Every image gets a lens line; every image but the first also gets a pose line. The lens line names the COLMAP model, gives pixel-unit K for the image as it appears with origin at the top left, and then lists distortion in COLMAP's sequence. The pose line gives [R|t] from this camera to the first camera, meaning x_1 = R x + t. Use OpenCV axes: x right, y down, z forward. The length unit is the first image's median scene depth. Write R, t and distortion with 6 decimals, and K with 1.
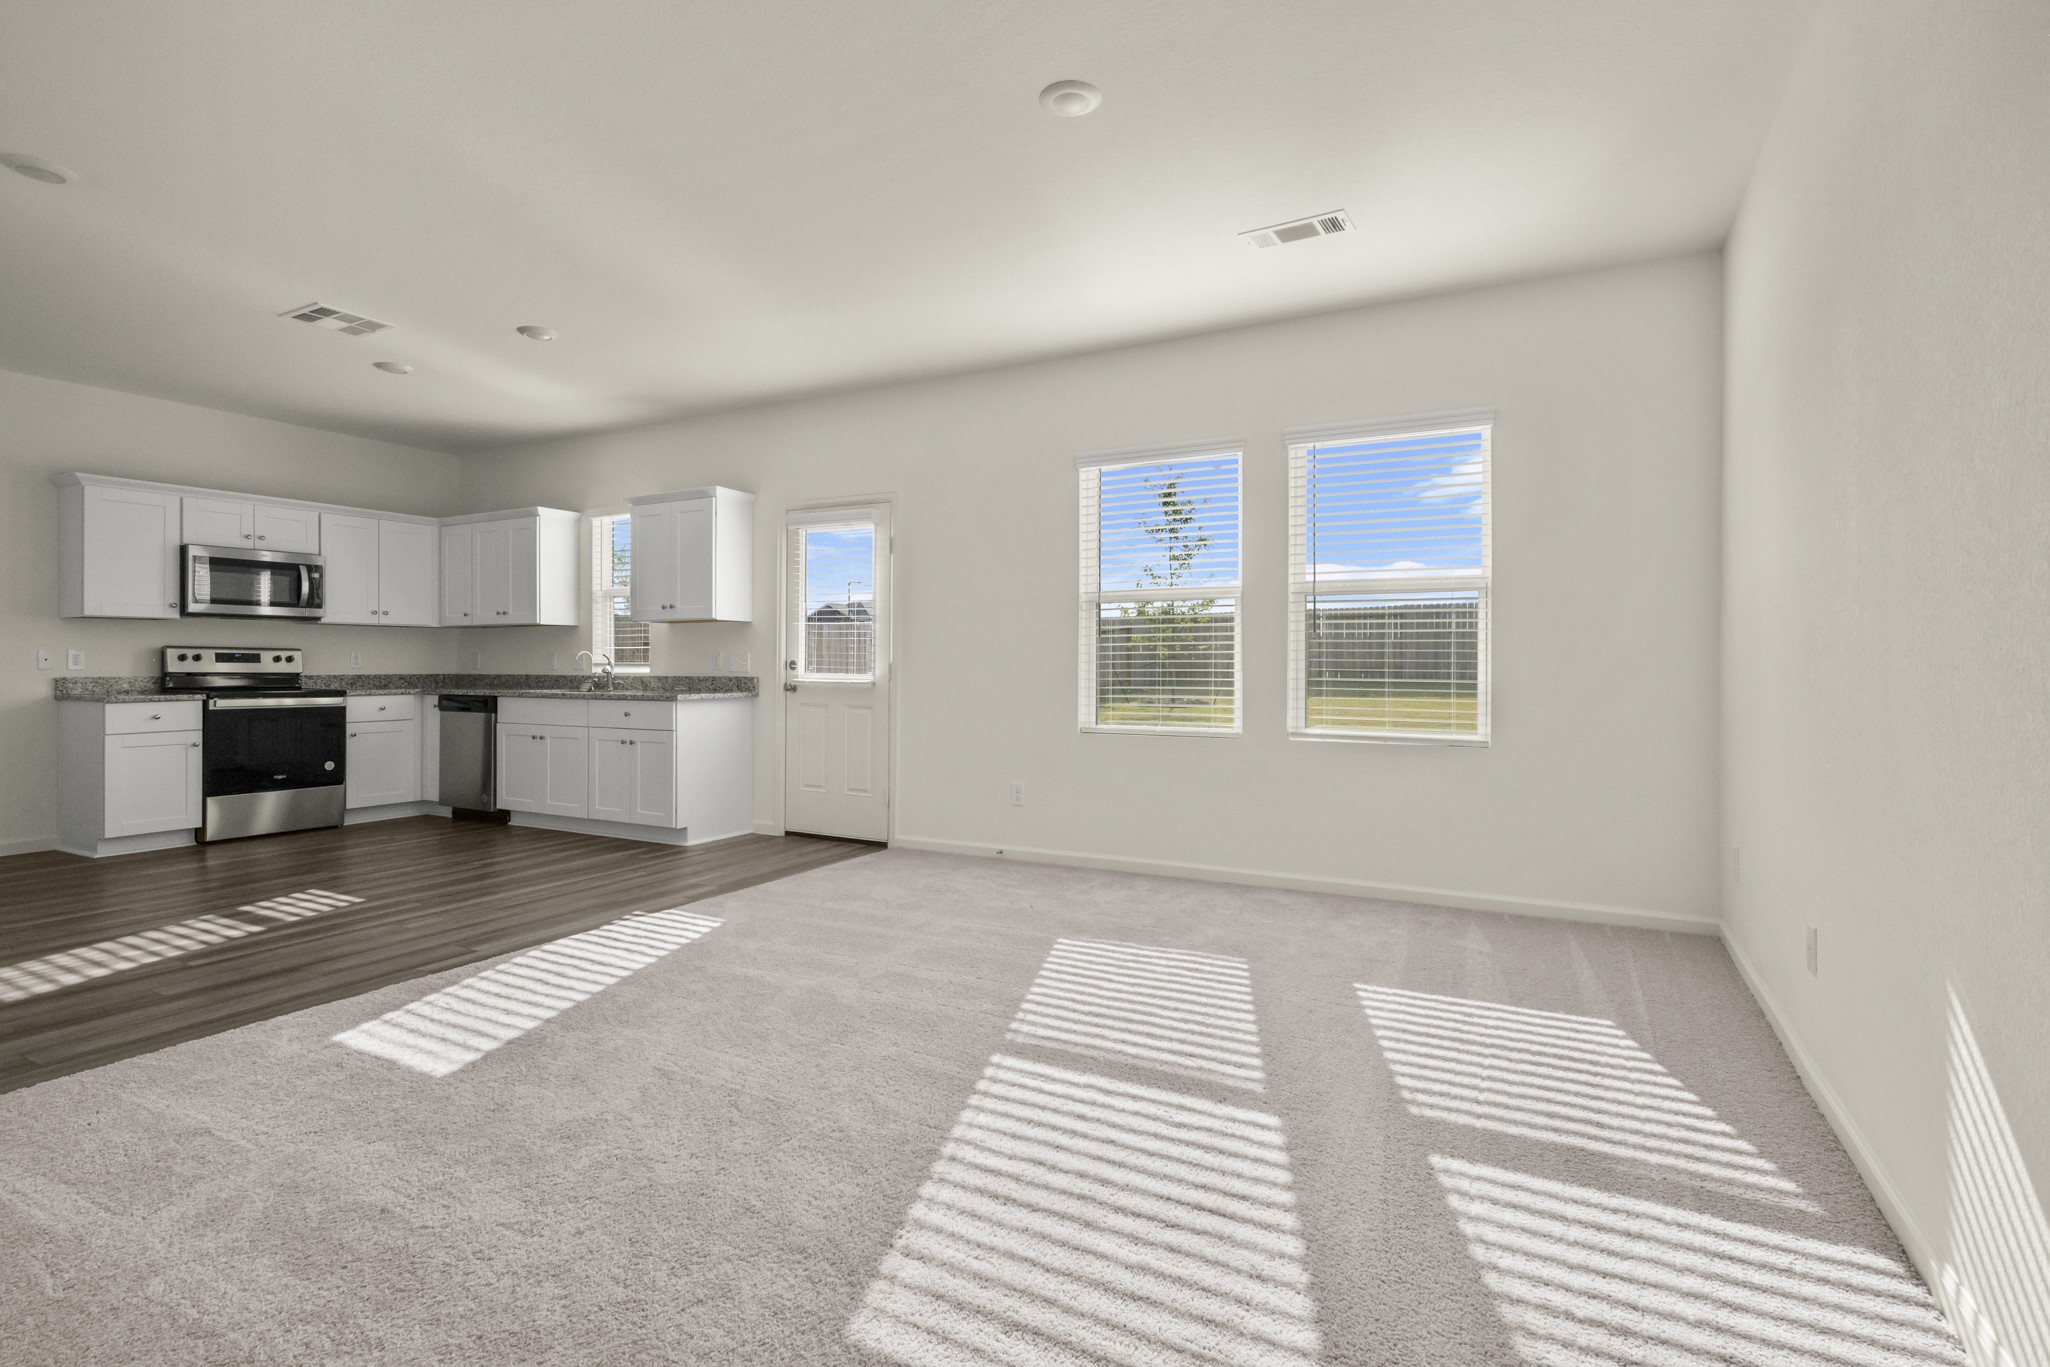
lens RADIAL K [[1002.1, 0, 1029.3], [0, 1002.1, 663.8], [0, 0, 1]] dist [0.004687, 0.001065]
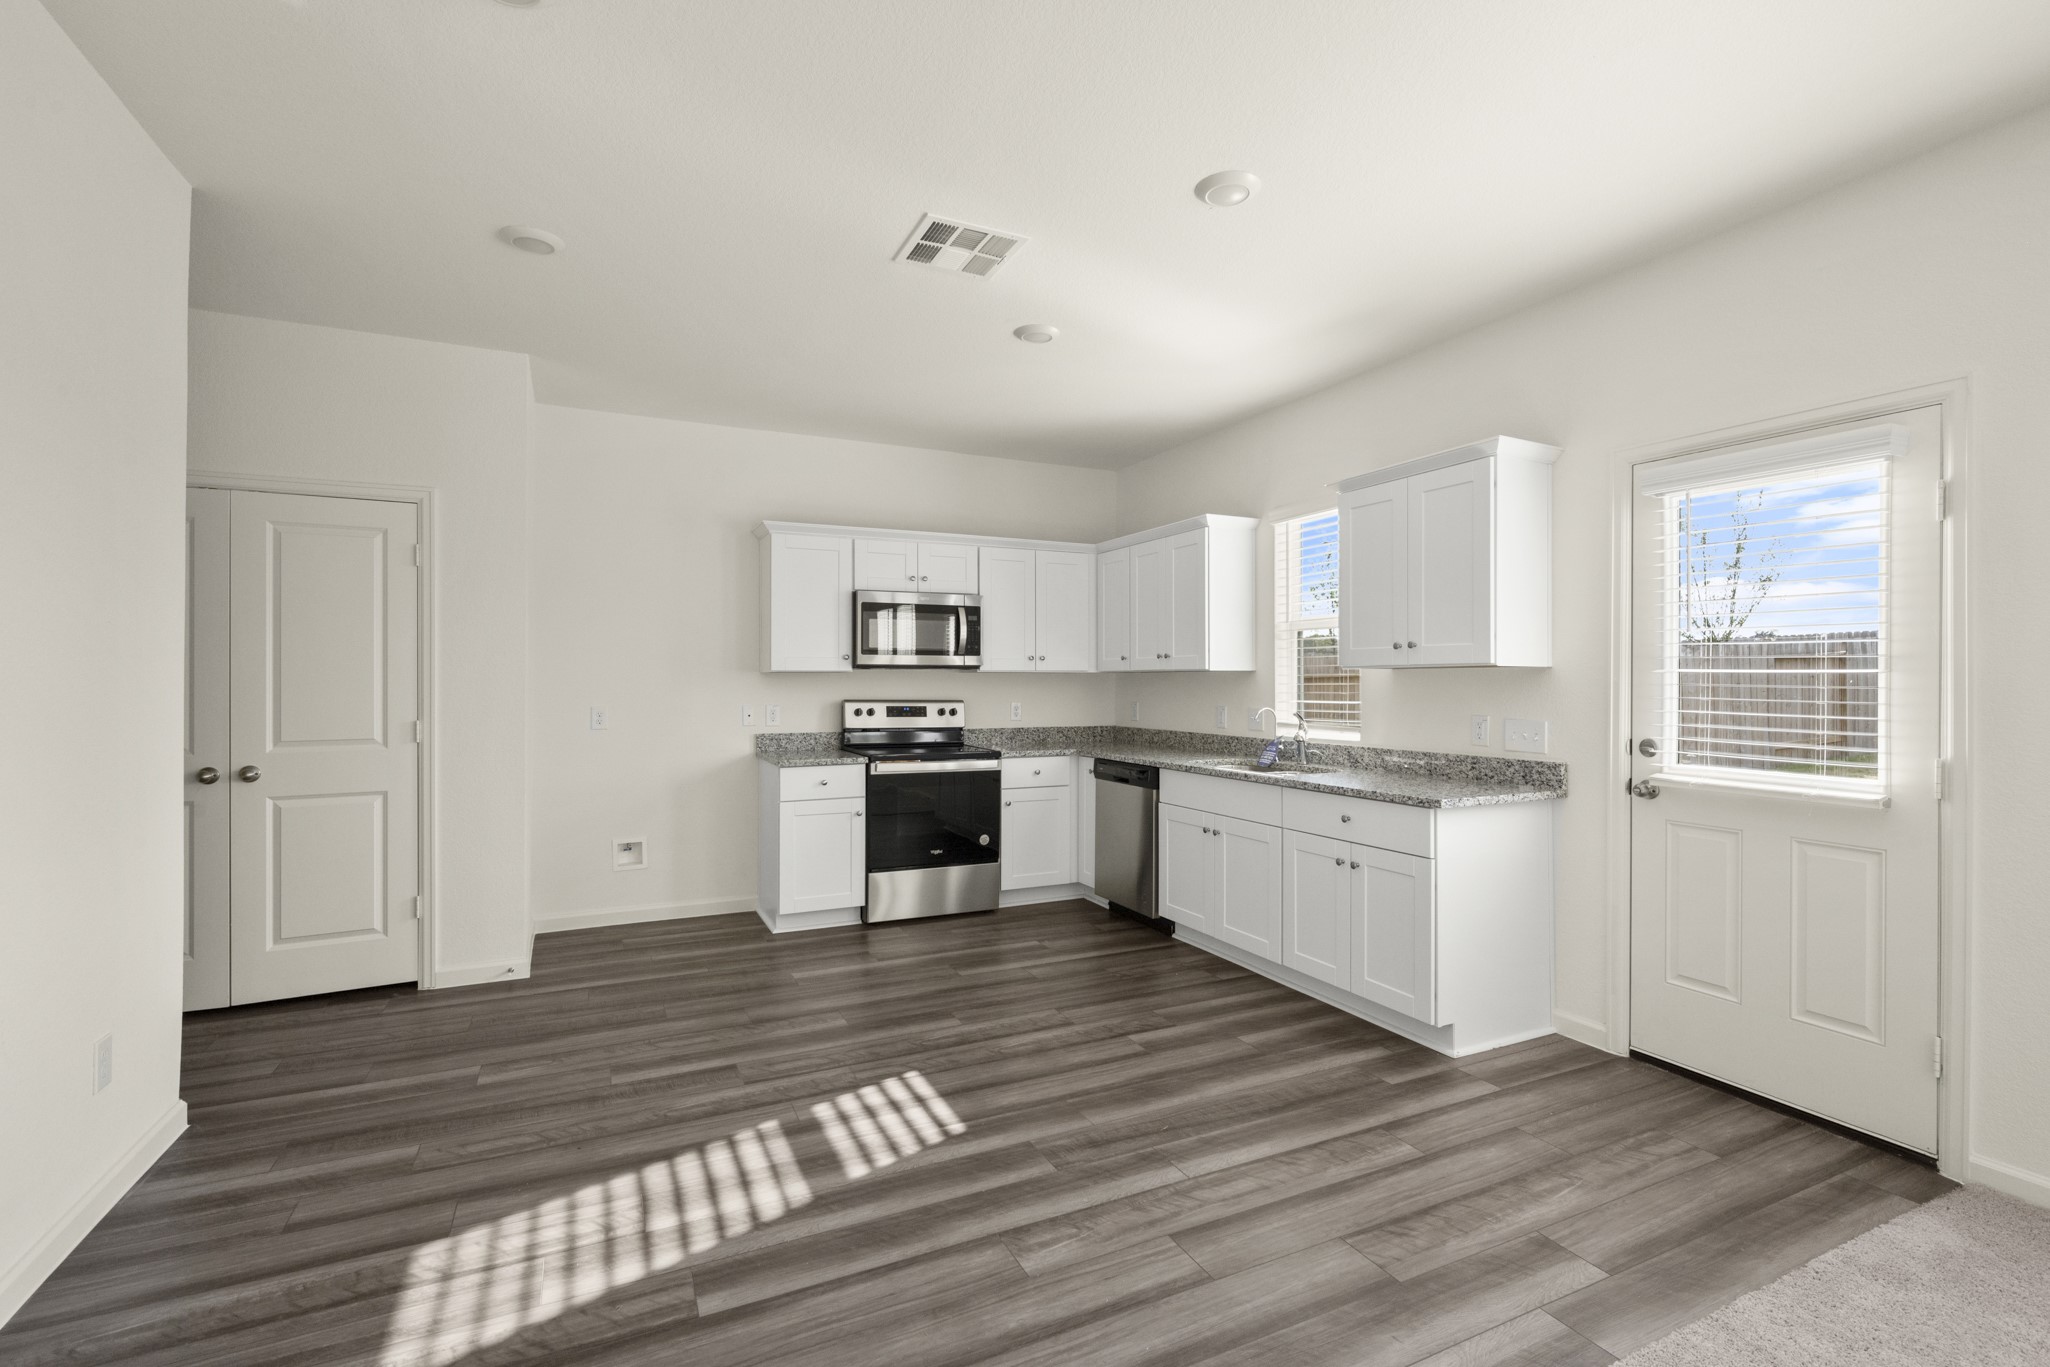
lens RADIAL K [[924.9, 0, 1029.0], [0, 924.9, 683.7], [0, 0, 1]] dist [-0.004628, 0.000049]
pose [[0.815251, -0.000343, -0.579108, -0.214528], [0.001001, 0.999999, 0.000817, -0.033122], [0.579108, -0.001246, 0.815250, 0.389786]]
